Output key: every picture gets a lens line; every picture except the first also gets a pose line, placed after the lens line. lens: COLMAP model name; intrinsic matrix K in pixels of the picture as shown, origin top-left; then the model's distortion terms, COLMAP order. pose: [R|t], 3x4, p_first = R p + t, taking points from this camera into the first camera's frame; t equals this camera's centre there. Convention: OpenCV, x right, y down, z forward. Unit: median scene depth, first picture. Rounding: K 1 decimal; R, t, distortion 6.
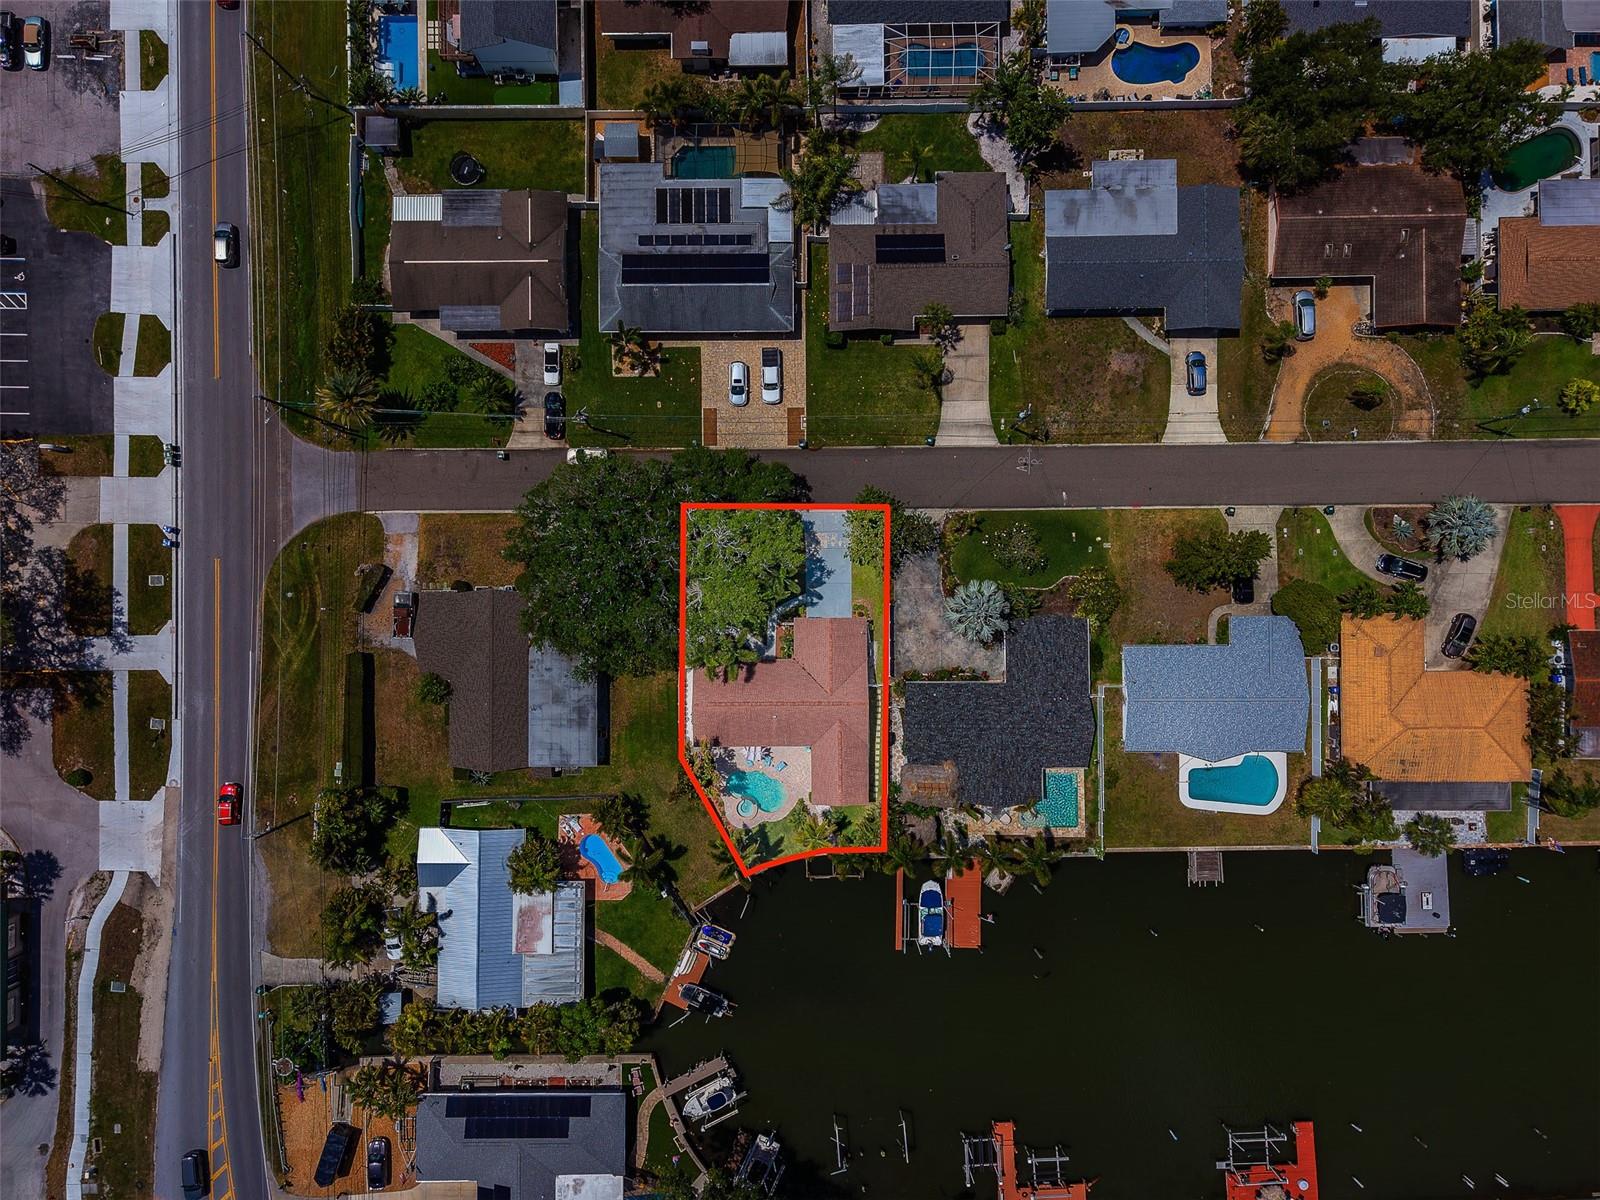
lens RADIAL K [[1094.1, 0, 804.7], [0, 1094.1, 566.8], [0, 0, 1]] dist [0.025089, -0.003624]
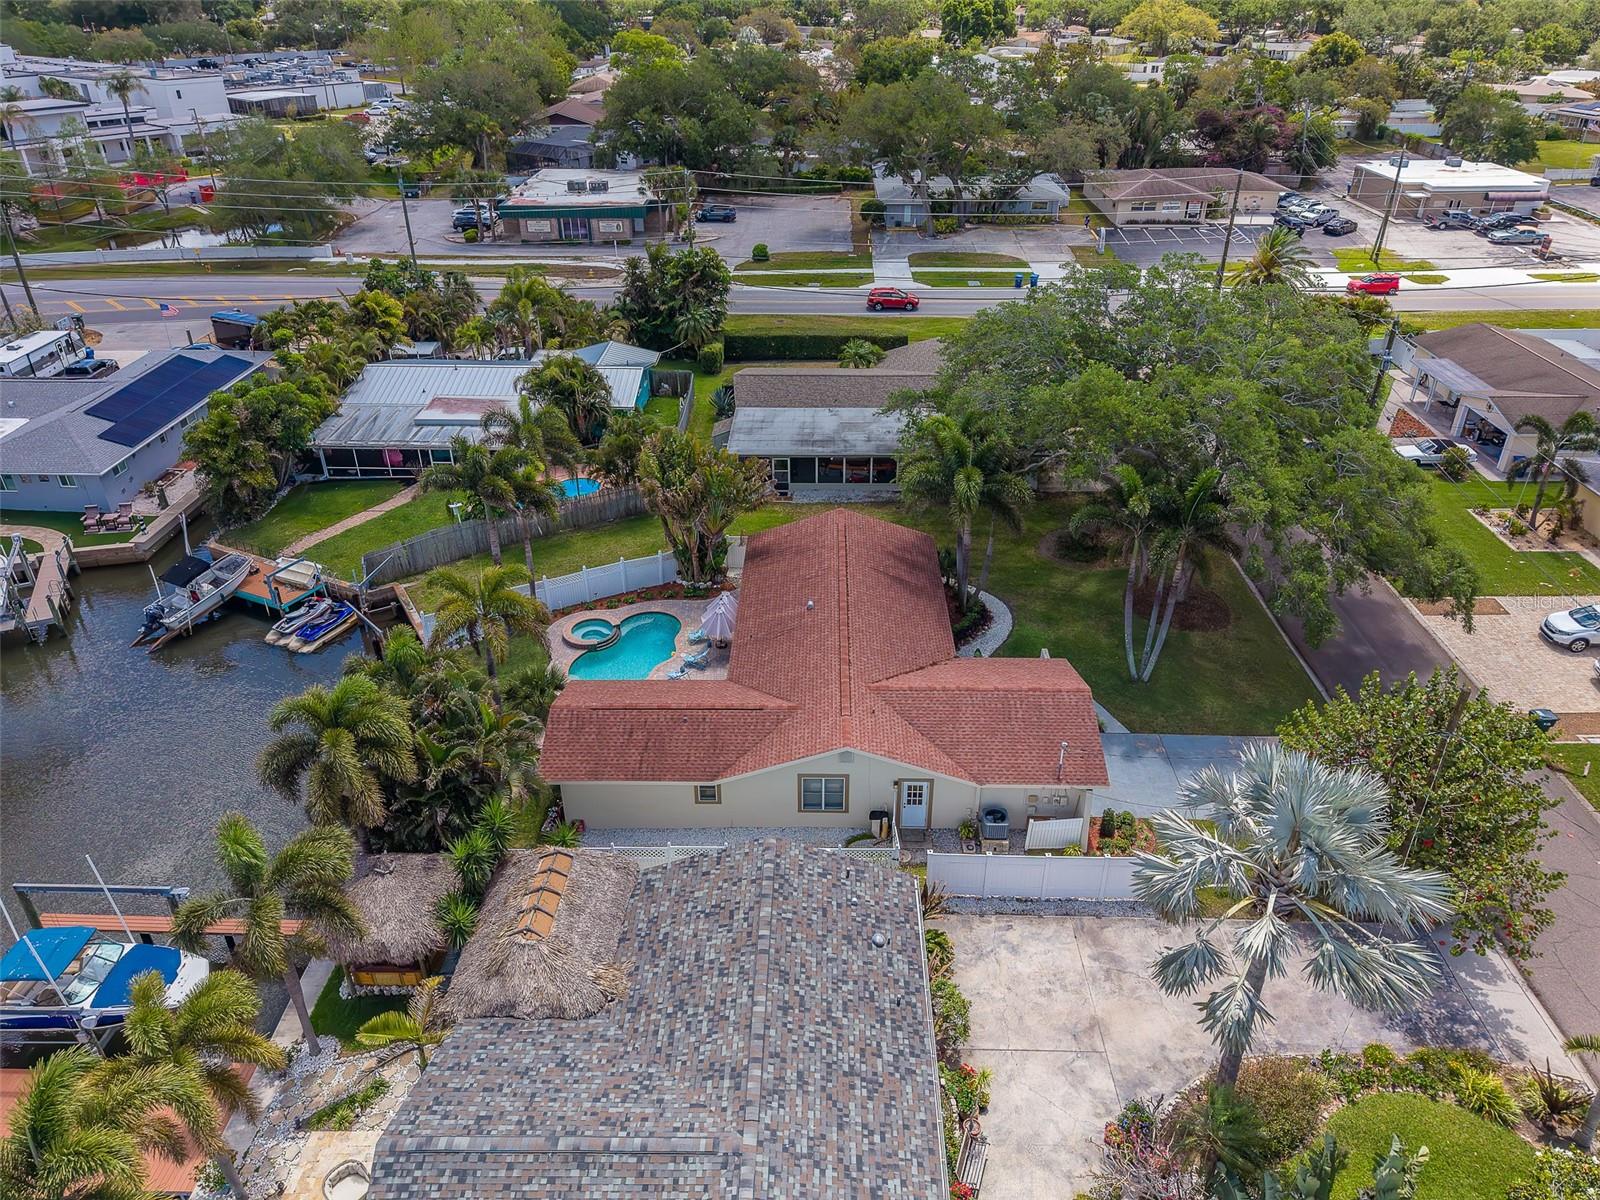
lens RADIAL K [[1094.1, 0, 804.7], [0, 1094.1, 566.8], [0, 0, 1]] dist [0.025089, -0.003624]
pose [[-0.024684, 0.489011, -0.871928, 0.303191], [-0.999247, 0.014043, 0.036164, 0.121316], [0.029929, 0.872164, 0.488296, 0.768231]]
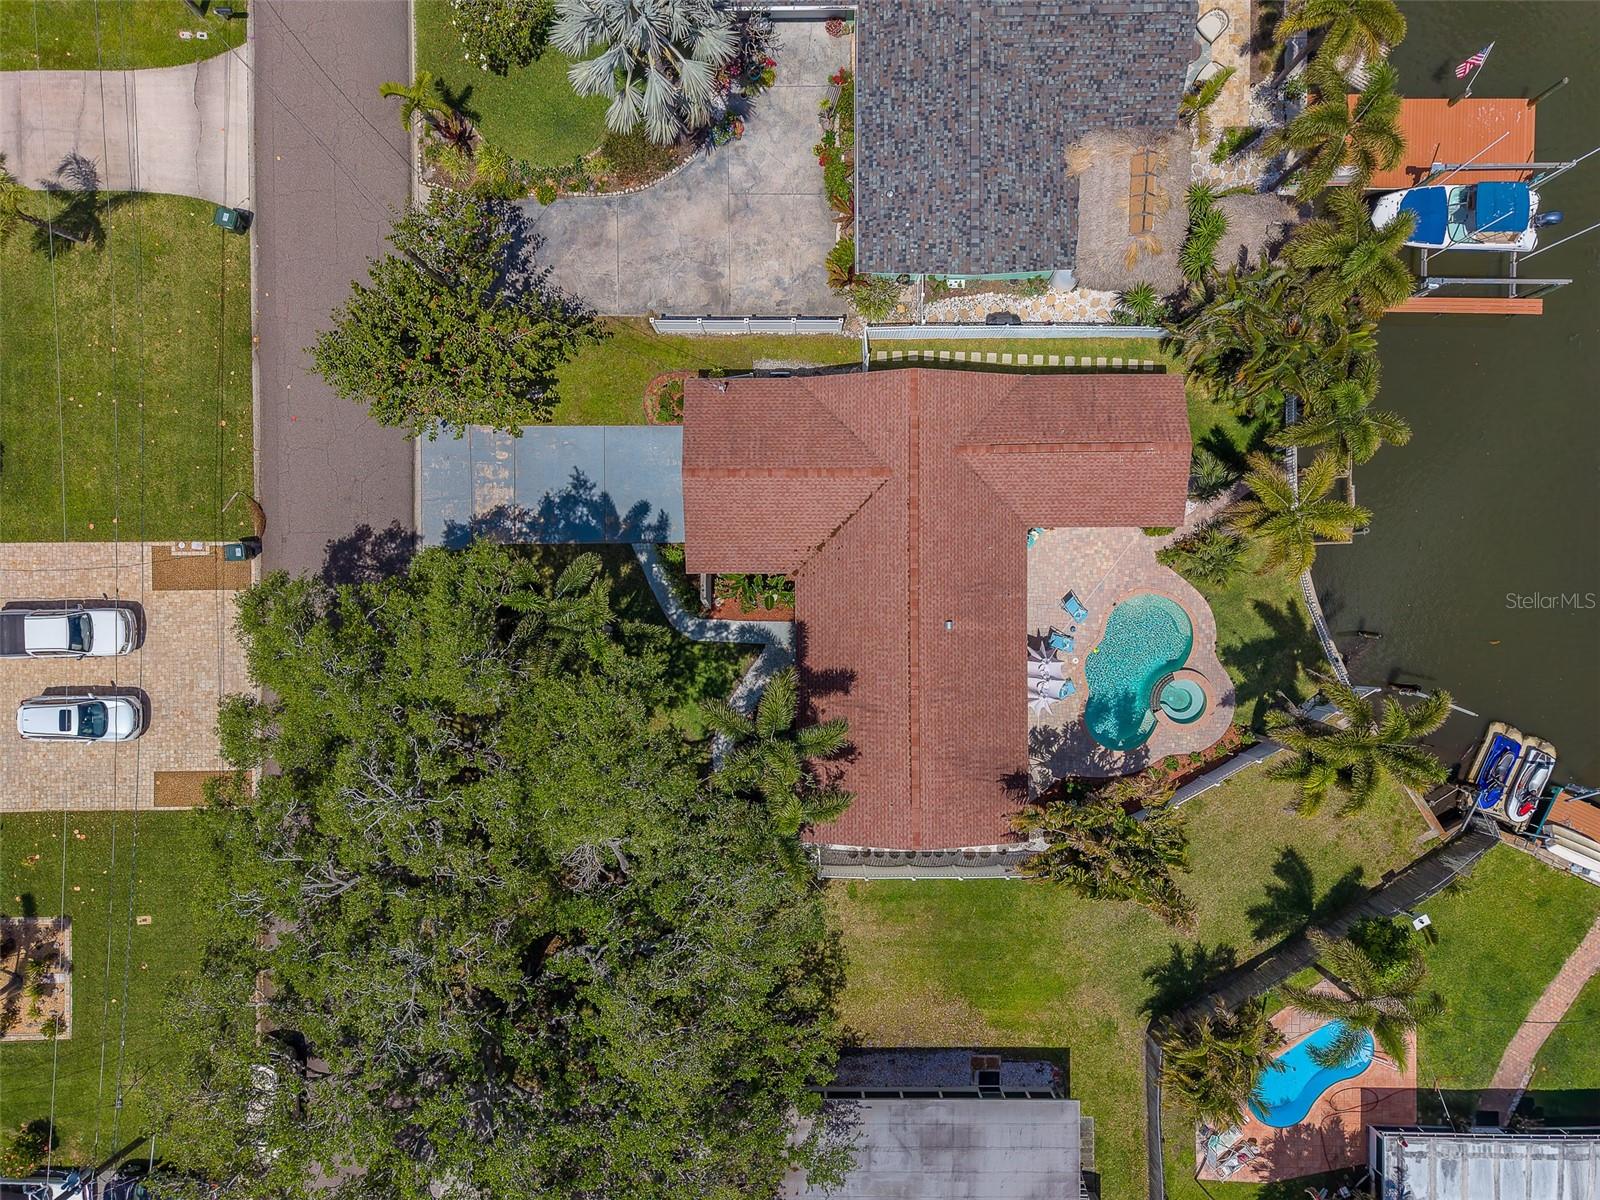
lens RADIAL K [[1101.7, 0, 800.0], [0, 1101.7, 600.0], [0, 0, 1]] dist [0.028257, -0.009345]
pose [[0.002487, -0.999993, -0.002704, -0.018011], [0.999783, 0.002431, 0.020707, 0.077186], [-0.020700, -0.002755, 0.999782, 0.609304]]
